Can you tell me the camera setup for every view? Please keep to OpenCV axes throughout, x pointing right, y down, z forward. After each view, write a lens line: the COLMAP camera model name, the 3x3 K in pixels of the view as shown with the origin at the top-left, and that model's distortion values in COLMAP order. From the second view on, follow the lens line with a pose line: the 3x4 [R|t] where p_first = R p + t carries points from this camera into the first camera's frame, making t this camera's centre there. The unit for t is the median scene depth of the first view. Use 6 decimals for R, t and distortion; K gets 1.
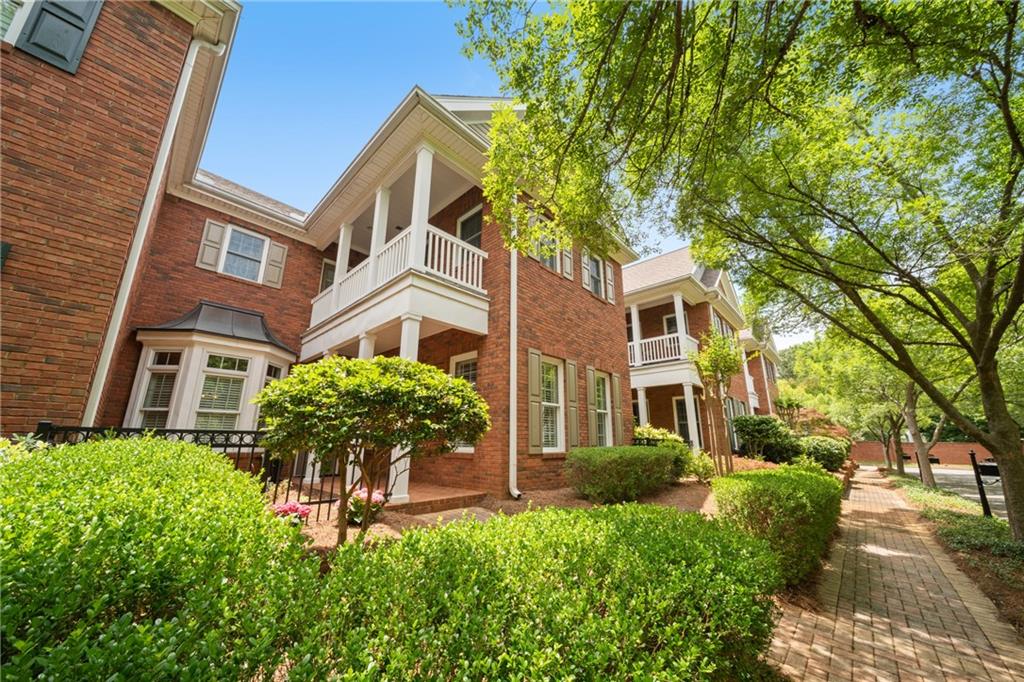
lens RADIAL K [[362.8, 0, 515.2], [0, 362.8, 349.1], [0, 0, 1]] dist [0.002105, -0.000853]
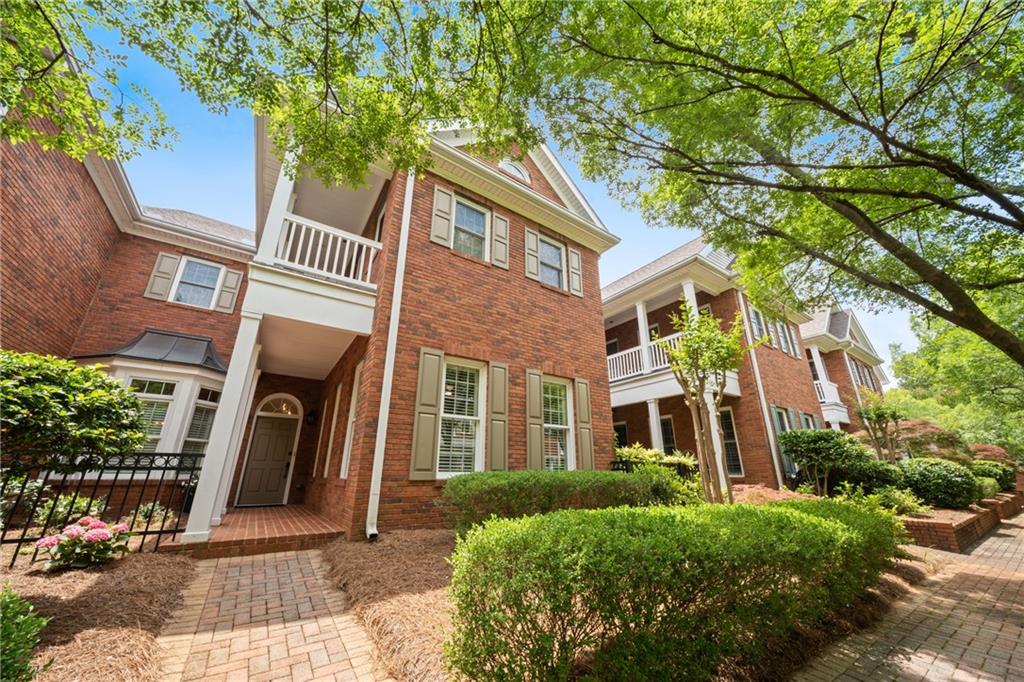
lens RADIAL K [[362.8, 0, 512.4], [0, 362.8, 347.2], [0, 0, 1]] dist [0.002105, -0.000853]
pose [[0.976325, -0.075921, -0.202549, 0.336080], [0.058736, 0.994249, -0.089551, 0.068149], [0.208183, 0.075534, 0.975169, 0.205205]]
